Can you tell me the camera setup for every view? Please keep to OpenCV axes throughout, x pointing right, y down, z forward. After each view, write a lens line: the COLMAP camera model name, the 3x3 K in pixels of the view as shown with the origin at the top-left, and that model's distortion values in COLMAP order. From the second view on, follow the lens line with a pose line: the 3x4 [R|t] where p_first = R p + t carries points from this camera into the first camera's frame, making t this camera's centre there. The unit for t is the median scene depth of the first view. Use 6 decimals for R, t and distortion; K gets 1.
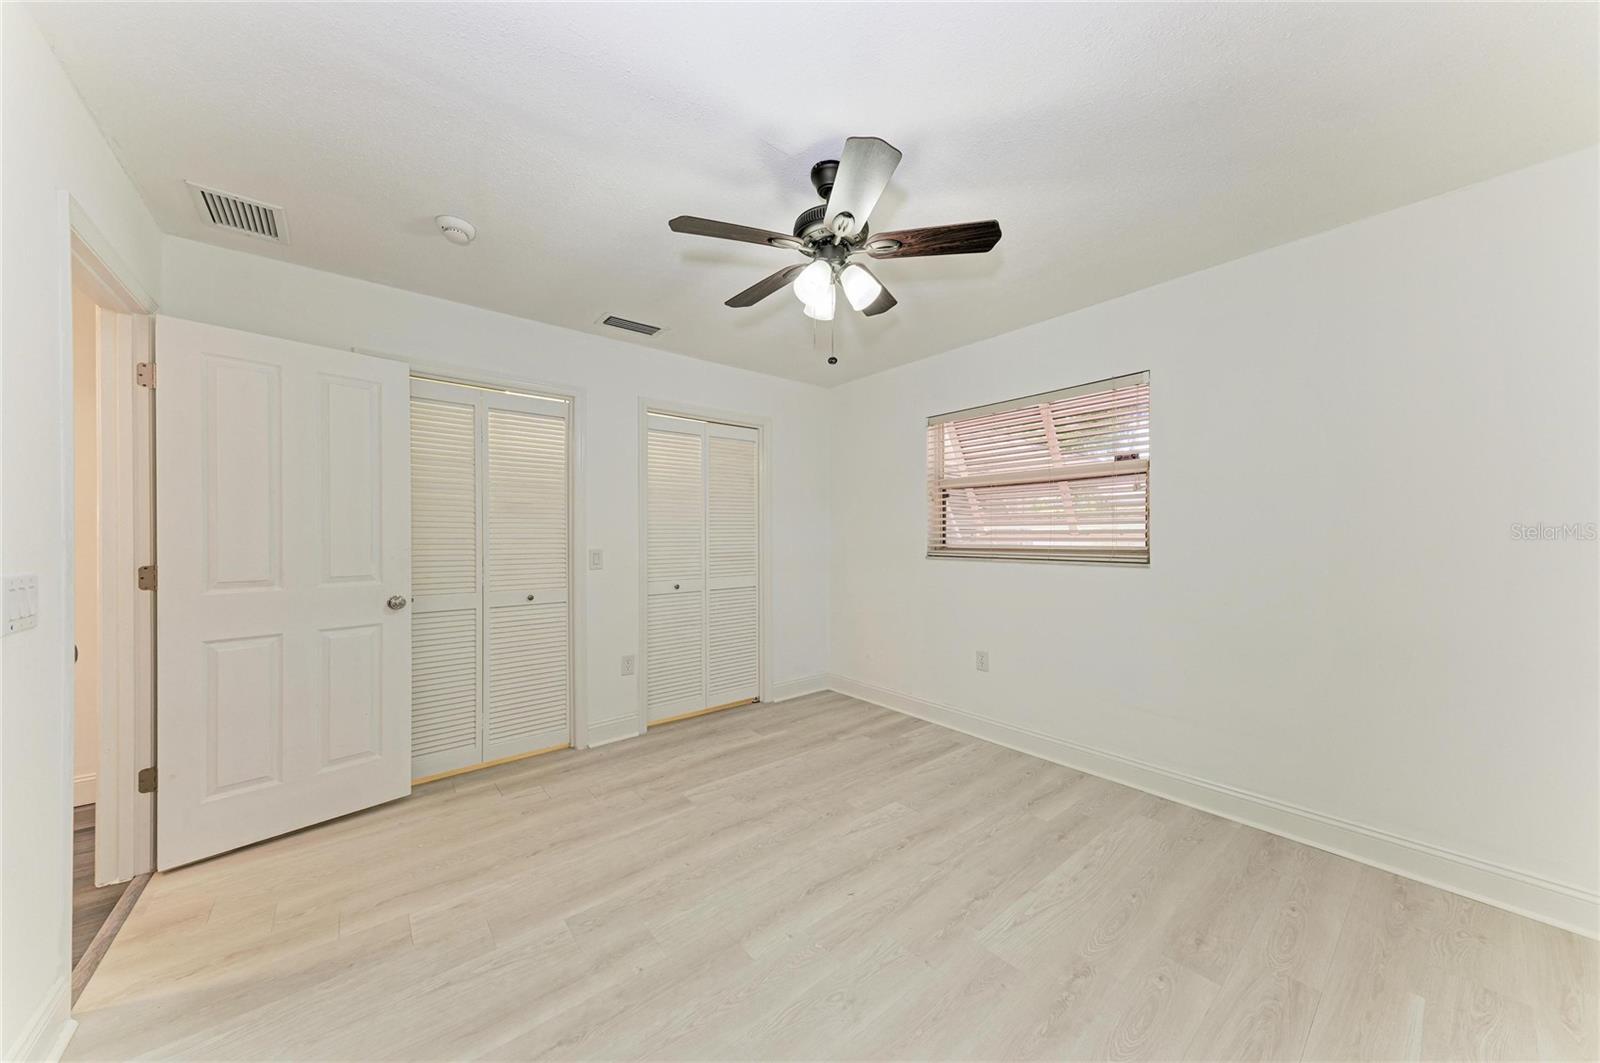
lens RADIAL K [[539.9, 0, 799.4], [0, 539.9, 531.0], [0, 0, 1]] dist [0.021927, -0.005347]
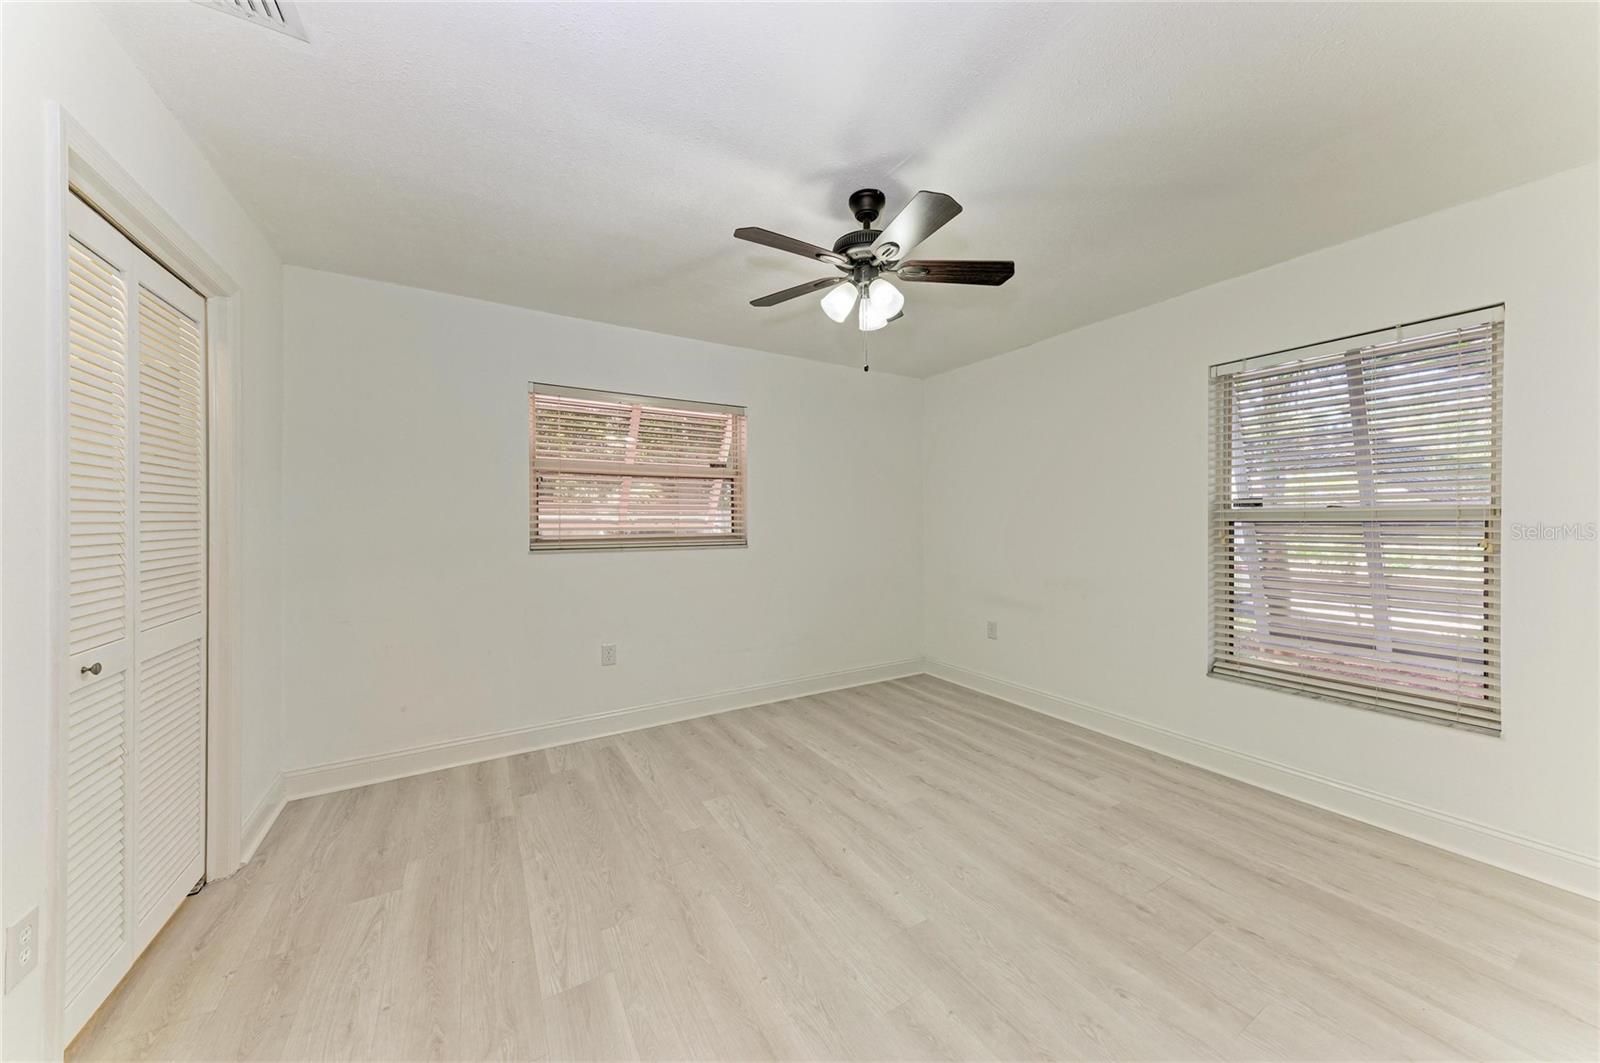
lens RADIAL K [[537.2, 0, 801.5], [0, 537.2, 516.5], [0, 0, 1]] dist [0.008672, -0.000067]
pose [[0.145284, 0.013640, 0.989296, -0.655833], [-0.005862, 0.999899, -0.012926, 0.003082], [-0.989373, -0.003921, 0.145349, 0.603123]]
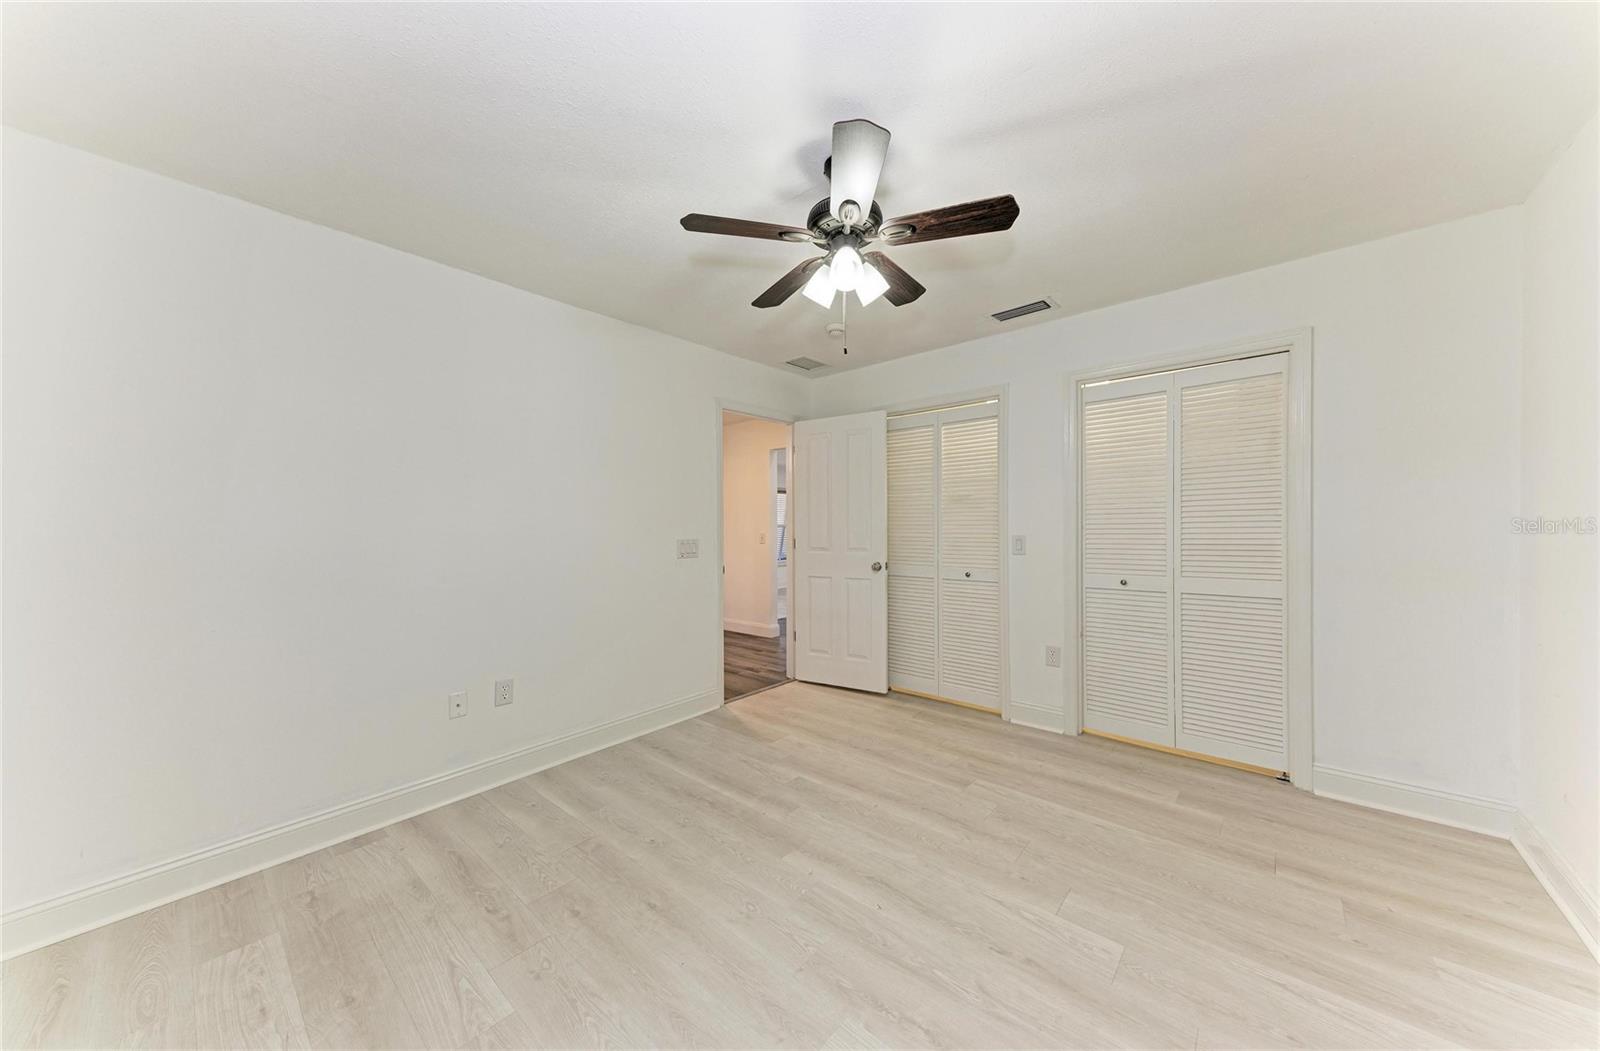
lens RADIAL K [[534.8, 0, 798.2], [0, 534.8, 521.2], [0, 0, 1]] dist [0.012973, 0.000007]
pose [[0.165475, -0.003726, -0.986207, 0.644919], [0.020148, 0.999797, -0.000396, -0.002035], [0.986008, -0.019804, 0.165517, 0.467197]]
